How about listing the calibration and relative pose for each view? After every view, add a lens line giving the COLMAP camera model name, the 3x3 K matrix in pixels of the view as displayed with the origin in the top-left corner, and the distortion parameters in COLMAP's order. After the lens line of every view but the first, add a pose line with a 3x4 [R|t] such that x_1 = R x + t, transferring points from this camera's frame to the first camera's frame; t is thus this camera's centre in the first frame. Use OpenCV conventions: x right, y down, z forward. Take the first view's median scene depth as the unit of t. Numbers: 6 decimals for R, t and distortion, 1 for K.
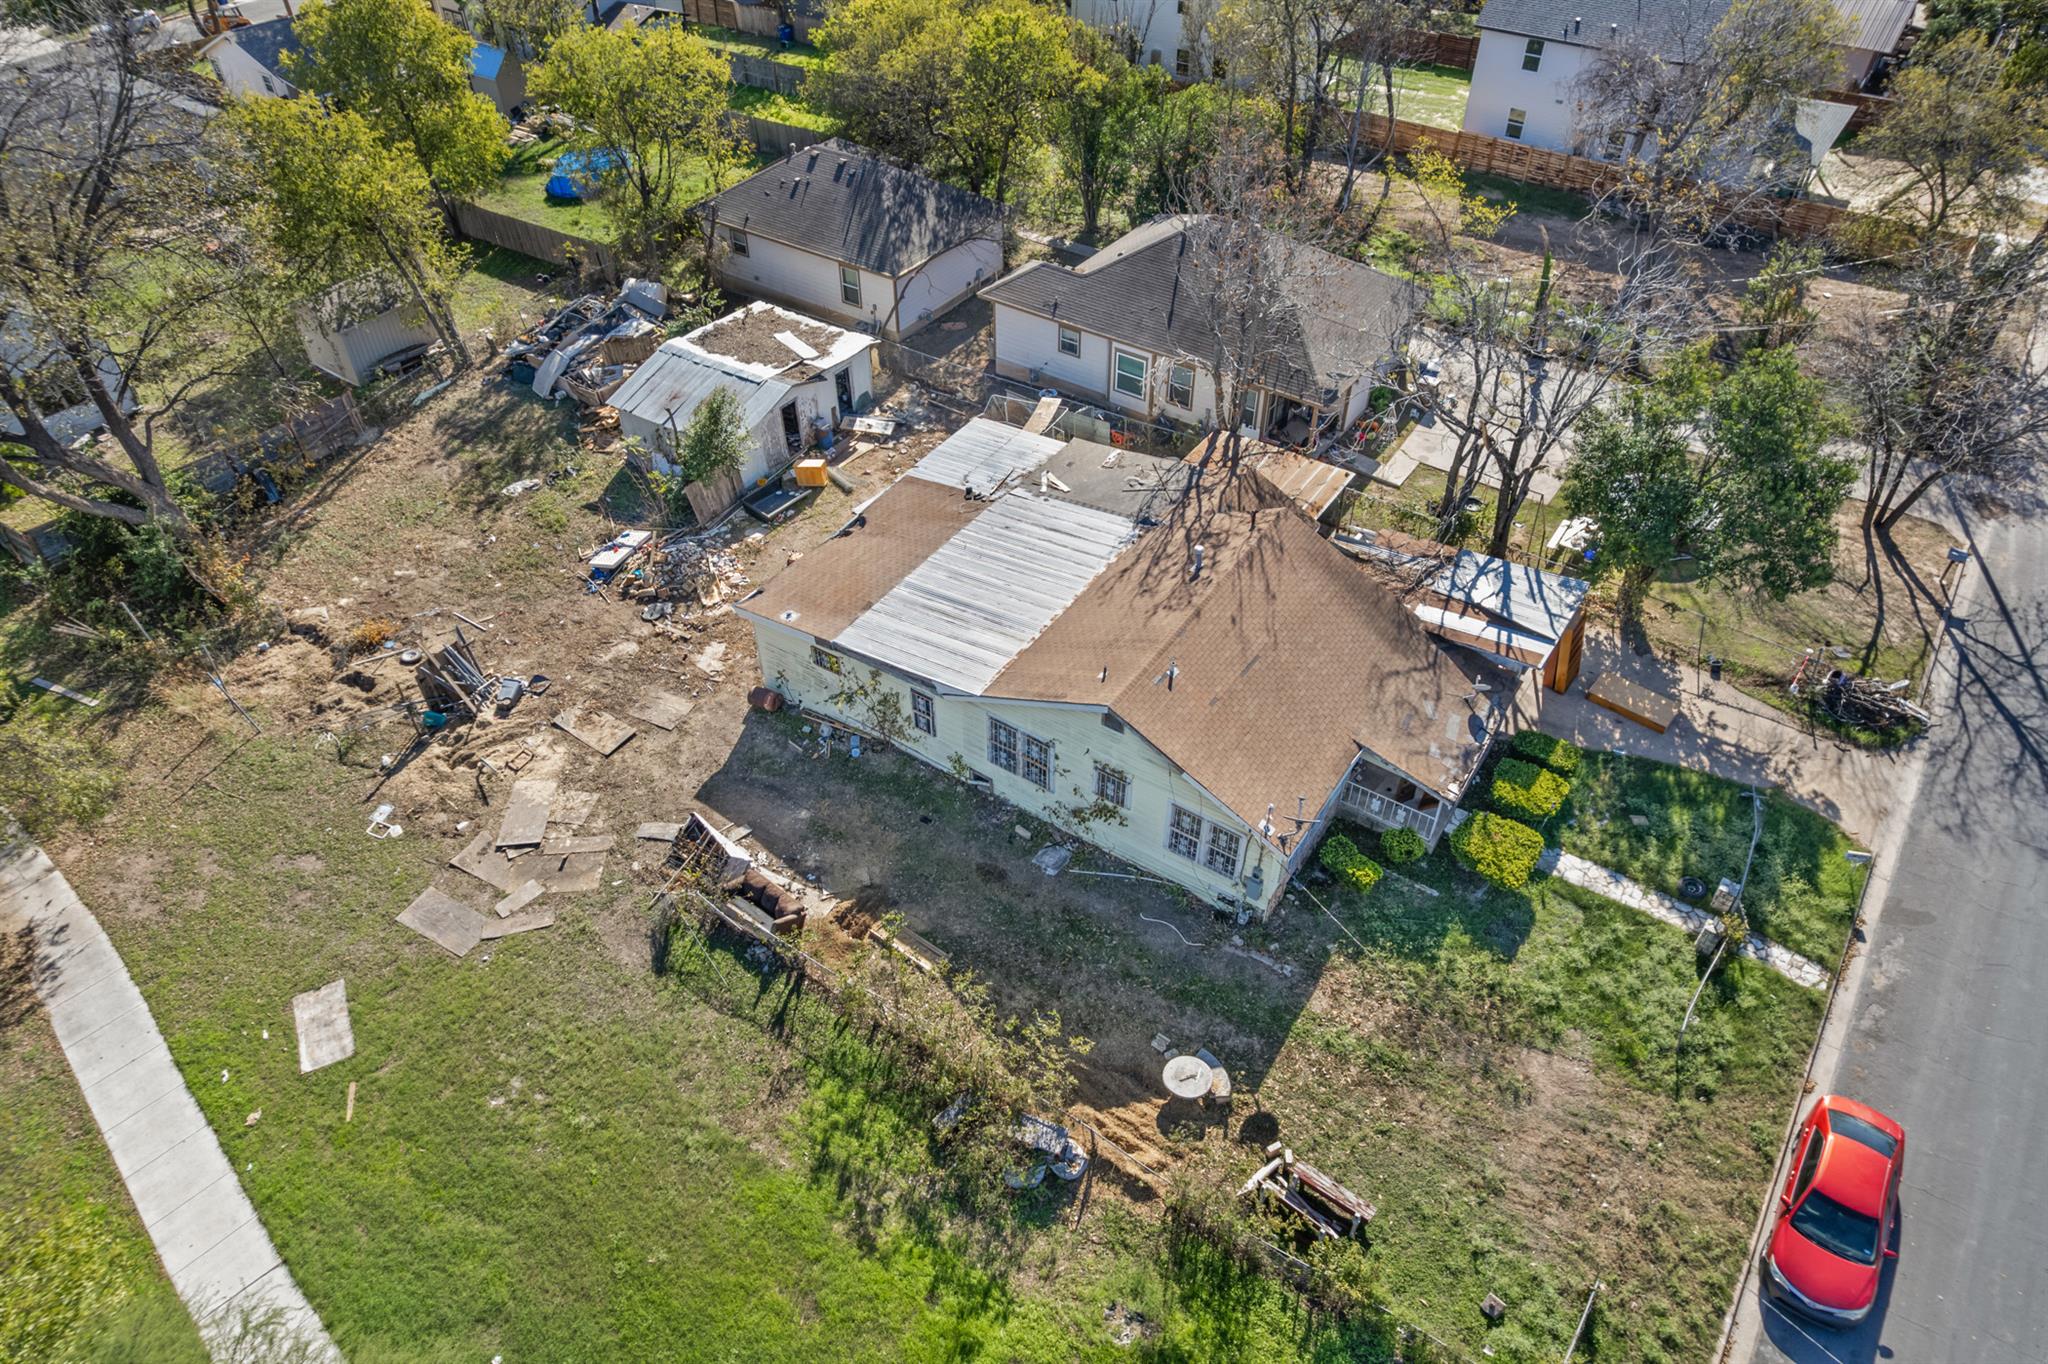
lens RADIAL K [[1334.8, 0, 1024.0], [0, 1334.8, 682.0], [0, 0, 1]] dist [-0.085805, 0.084472]
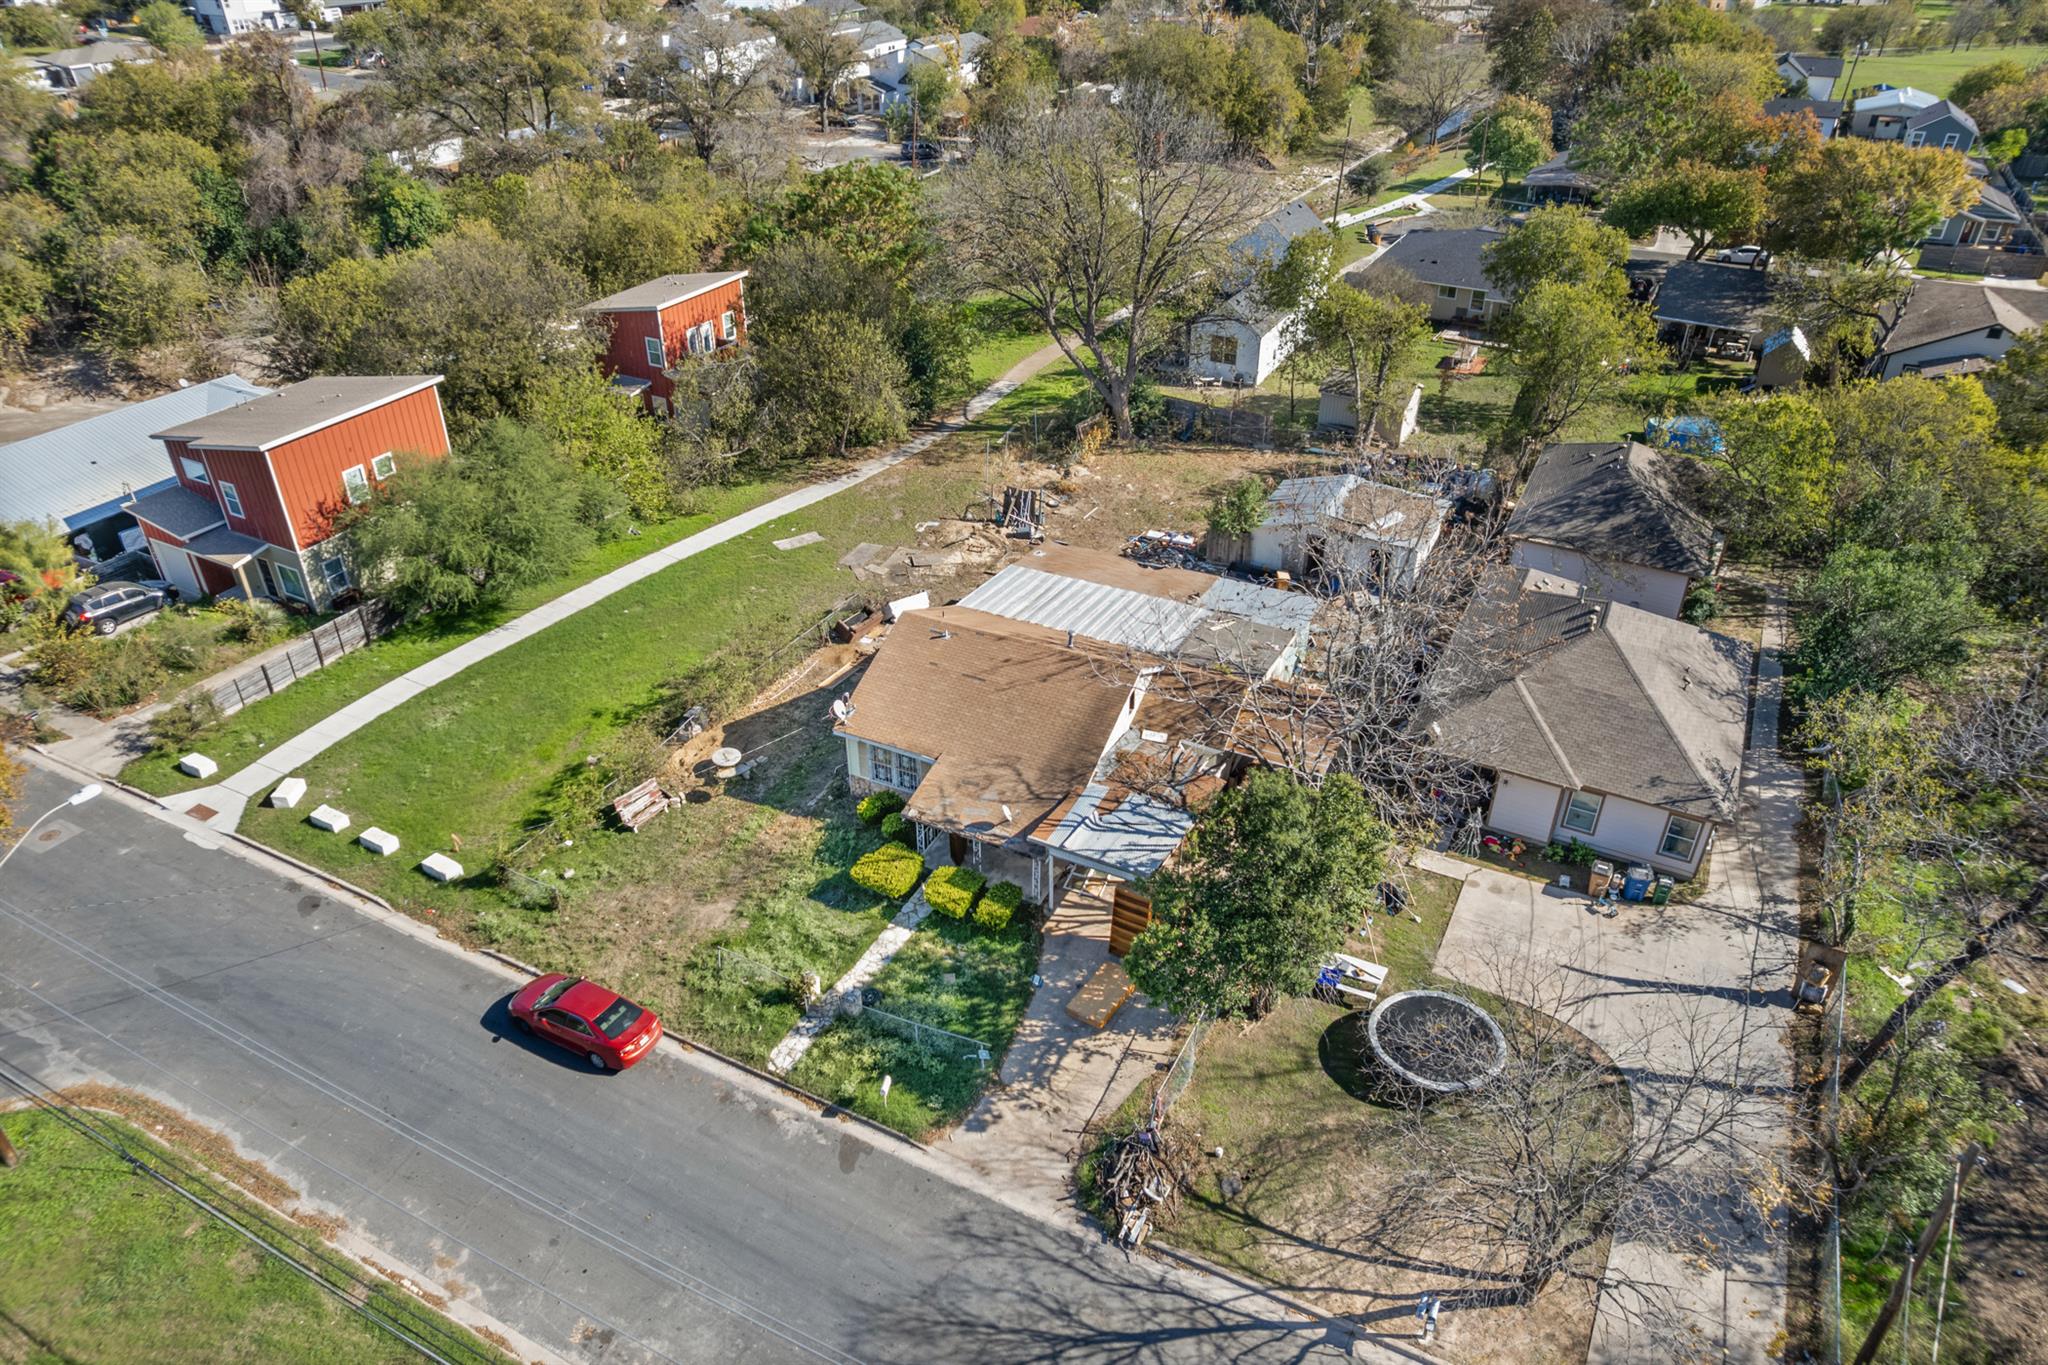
lens RADIAL K [[1334.1, 0, 1024.0], [0, 1334.1, 682.5], [0, 0, 1]] dist [-0.053361, -0.000983]
pose [[0.121670, 0.534628, -0.836283, 1.189054], [-0.667092, 0.667926, 0.329944, -0.444973], [0.734972, 0.517733, 0.437913, 0.381464]]
